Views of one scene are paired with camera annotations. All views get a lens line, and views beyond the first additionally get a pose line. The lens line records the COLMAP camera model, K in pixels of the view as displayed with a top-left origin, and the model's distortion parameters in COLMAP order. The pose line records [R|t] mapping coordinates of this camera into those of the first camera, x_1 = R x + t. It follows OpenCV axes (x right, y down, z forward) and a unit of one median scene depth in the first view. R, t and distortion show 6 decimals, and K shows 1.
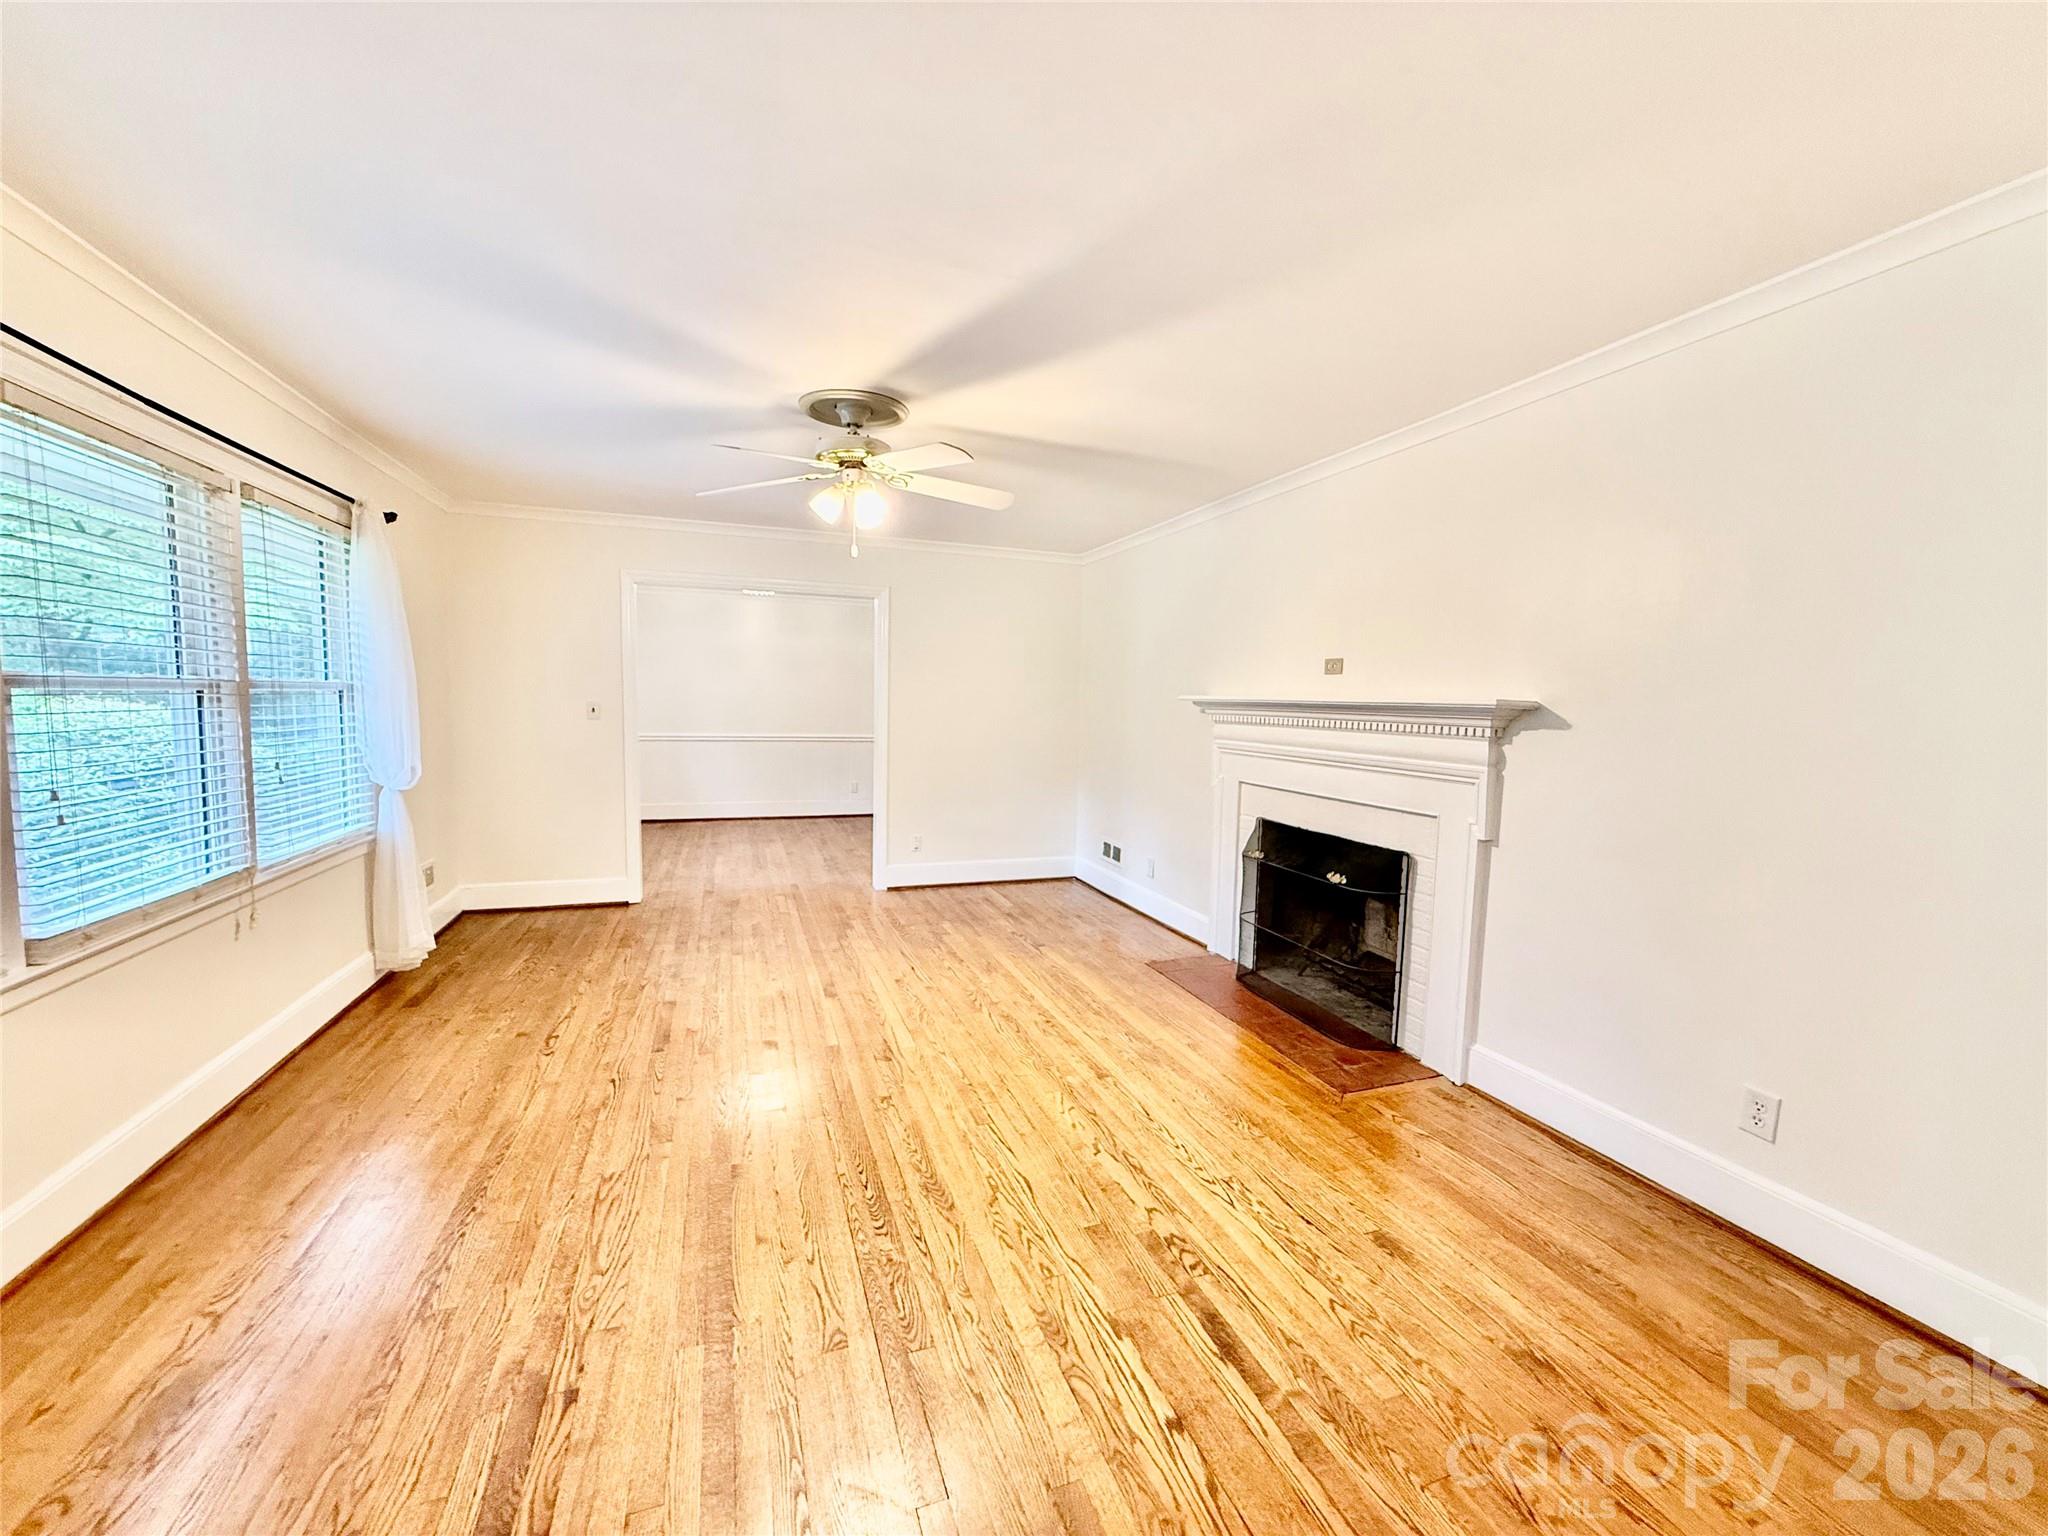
lens RADIAL K [[815.5, 0, 1019.5], [0, 815.5, 770.8], [0, 0, 1]] dist [0.002580, -0.000624]
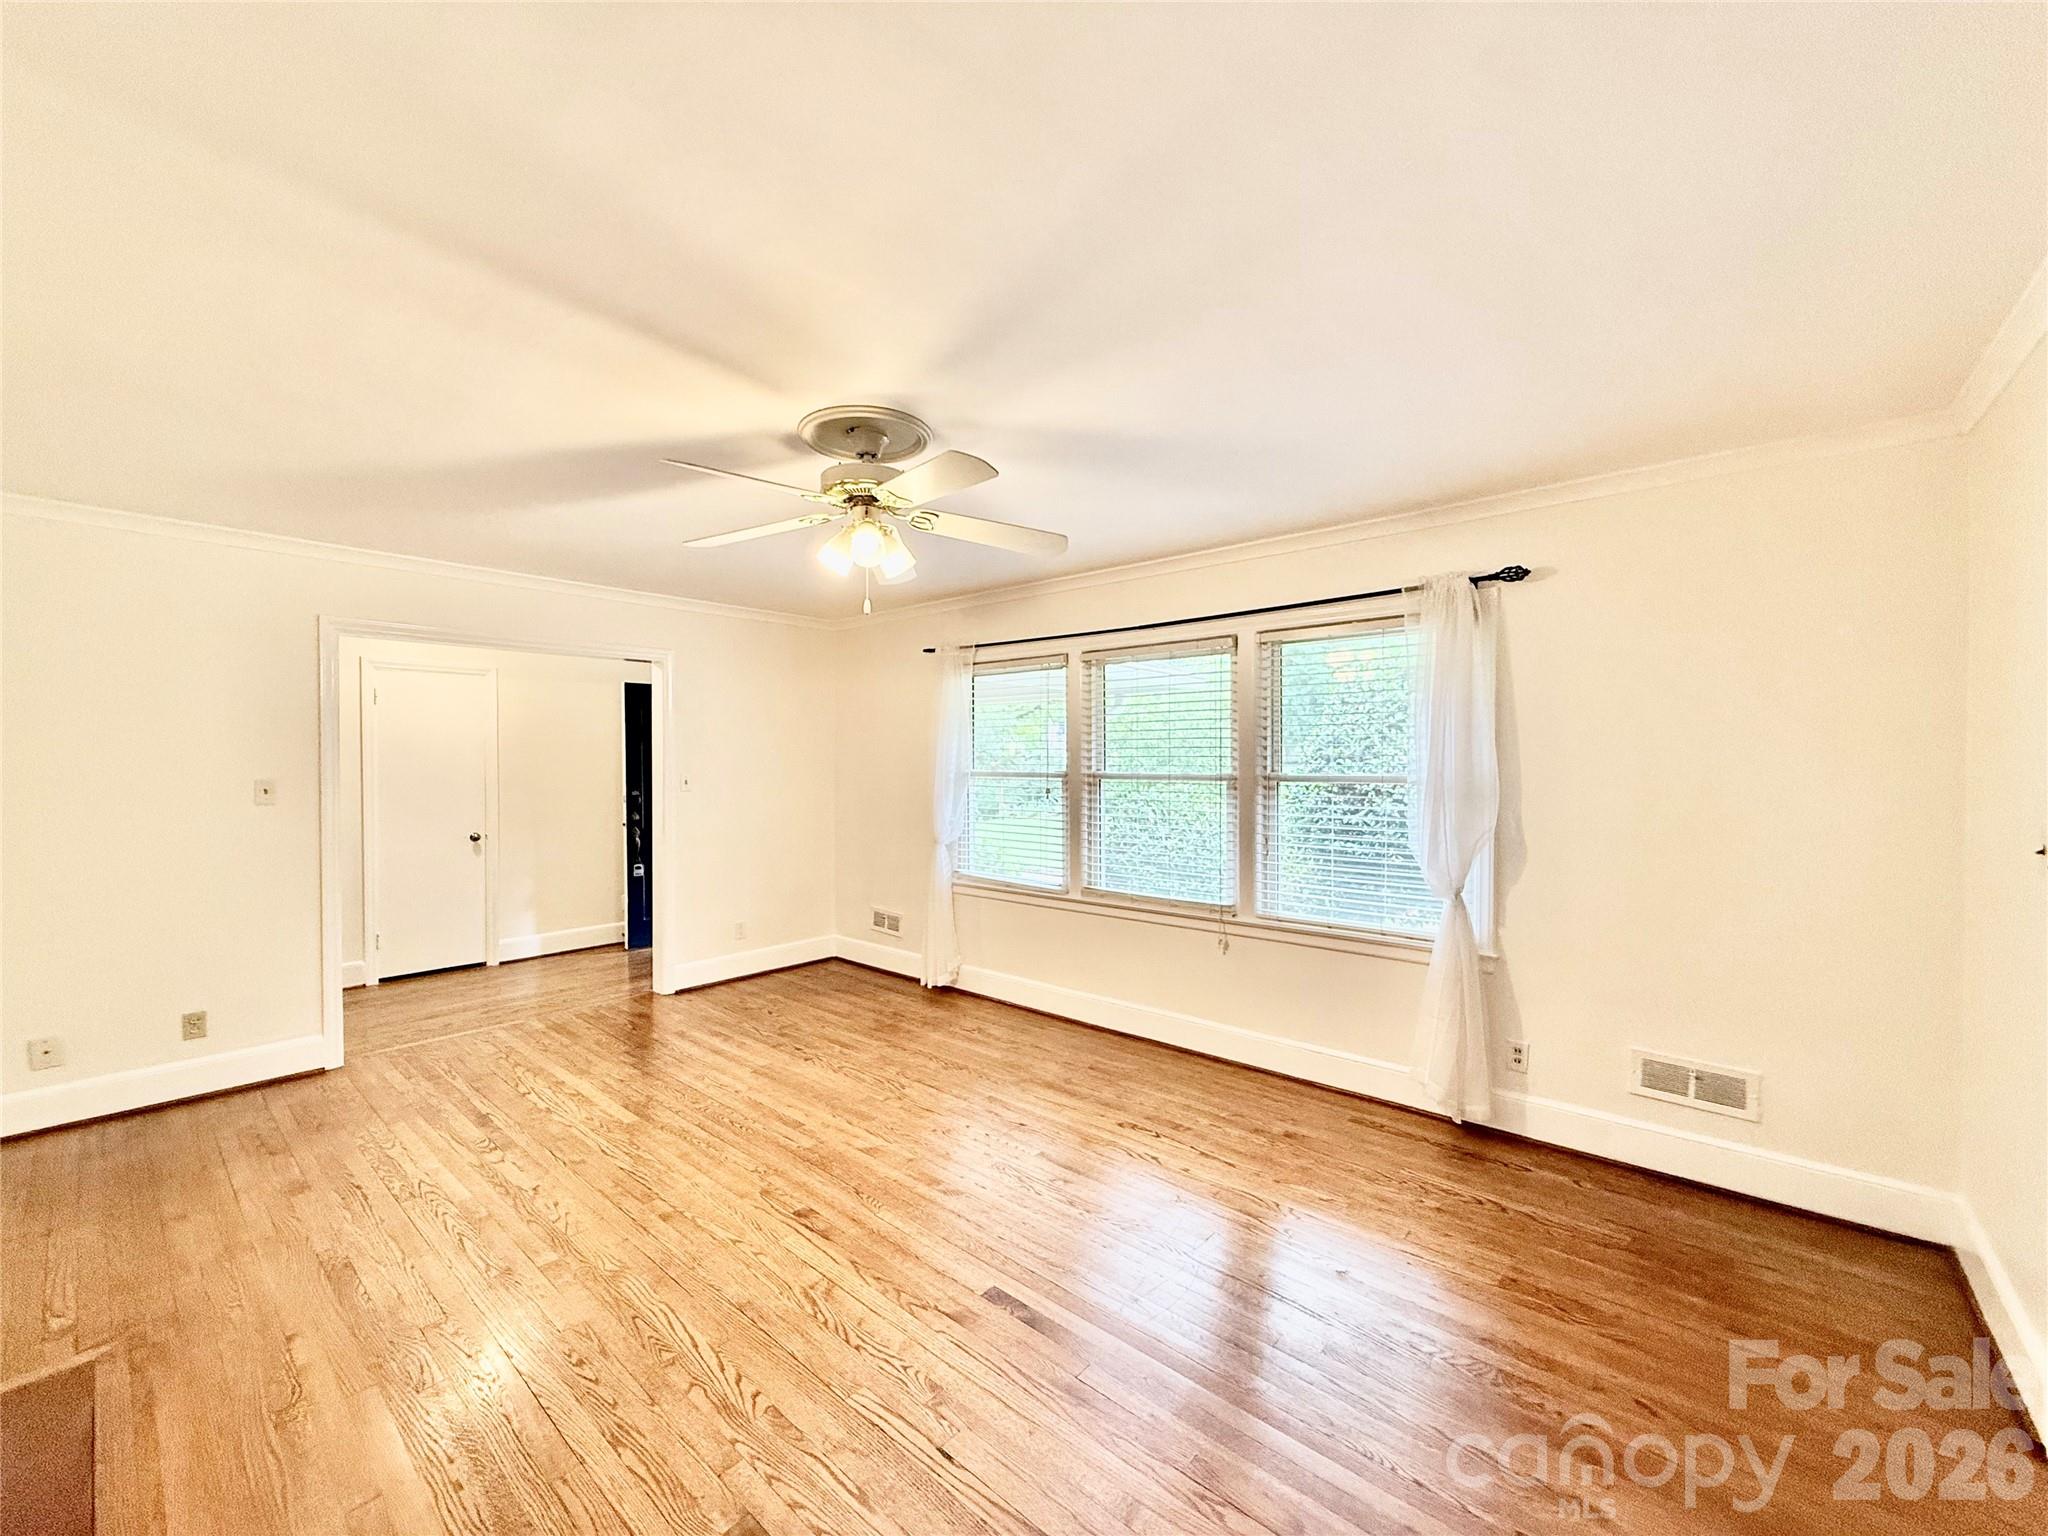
lens RADIAL K [[815.5, 0, 1019.5], [0, 815.5, 770.8], [0, 0, 1]] dist [0.002580, -0.000624]
pose [[-0.873332, -0.015484, -0.486880, 0.061035], [-0.059279, 0.995444, 0.074674, -0.191447], [0.483506, 0.094077, -0.870271, 1.939411]]
